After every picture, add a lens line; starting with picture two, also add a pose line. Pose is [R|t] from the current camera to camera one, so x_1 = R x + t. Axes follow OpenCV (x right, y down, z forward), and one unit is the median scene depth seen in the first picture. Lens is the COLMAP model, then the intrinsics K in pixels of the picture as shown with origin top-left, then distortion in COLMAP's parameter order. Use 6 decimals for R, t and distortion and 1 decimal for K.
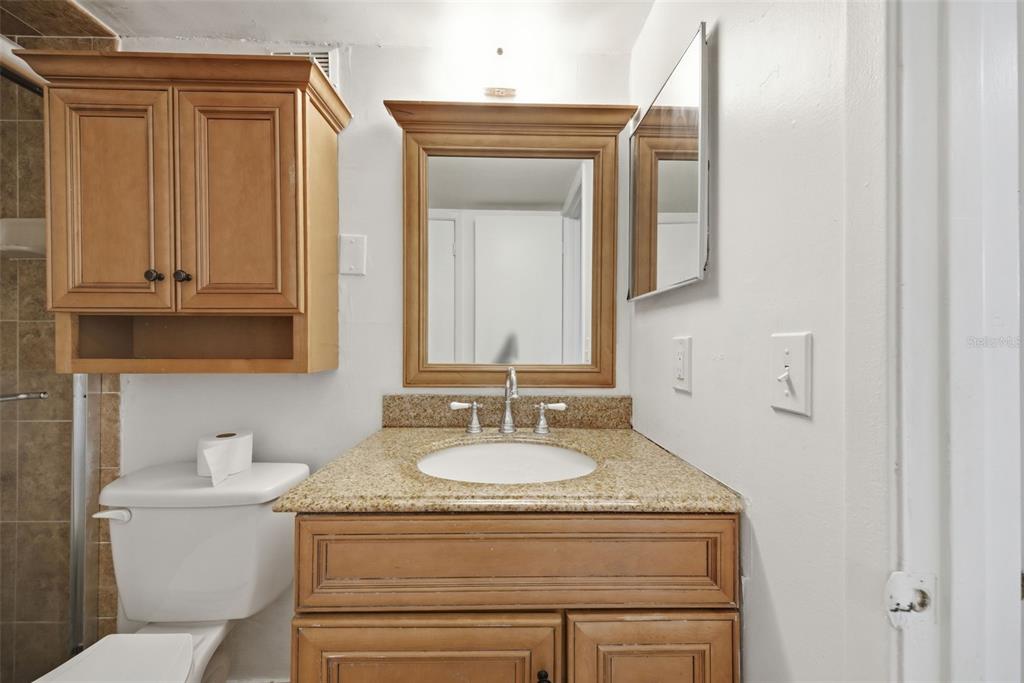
lens RADIAL K [[362.7, 0, 512.0], [0, 362.7, 343.4], [0, 0, 1]] dist [0.023777, -0.005267]
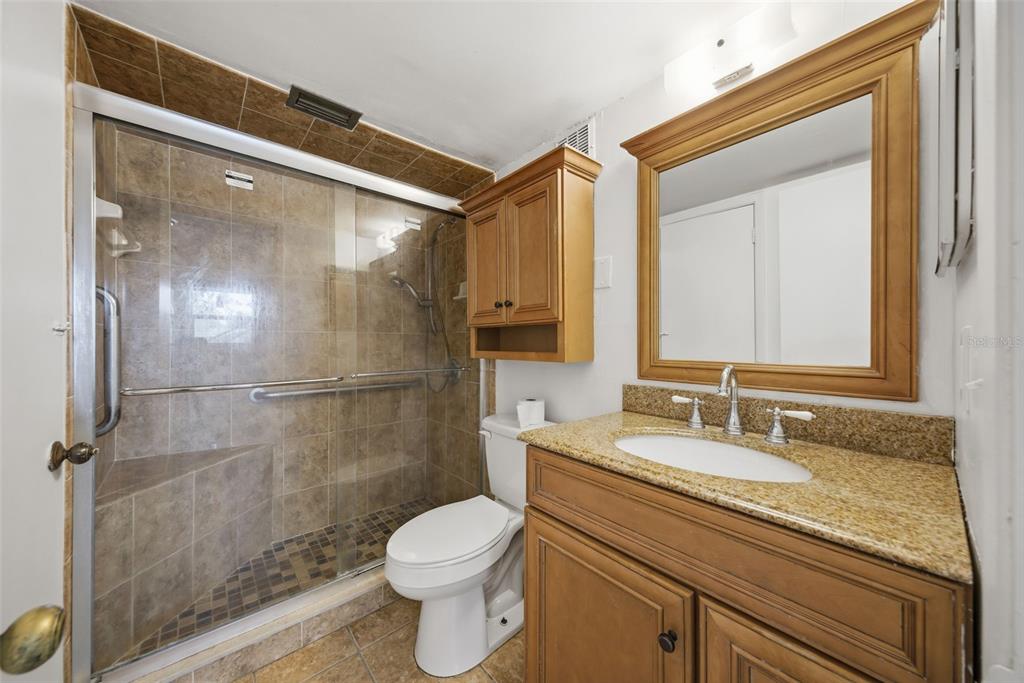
lens RADIAL K [[352.6, 0, 514.2], [0, 352.6, 342.7], [0, 0, 1]] dist [0.018068, -0.000172]
pose [[0.644061, -0.006038, -0.764950, 0.371645], [0.004380, 0.999982, -0.004205, 0.008141], [0.764961, -0.000642, 0.644076, -0.043259]]
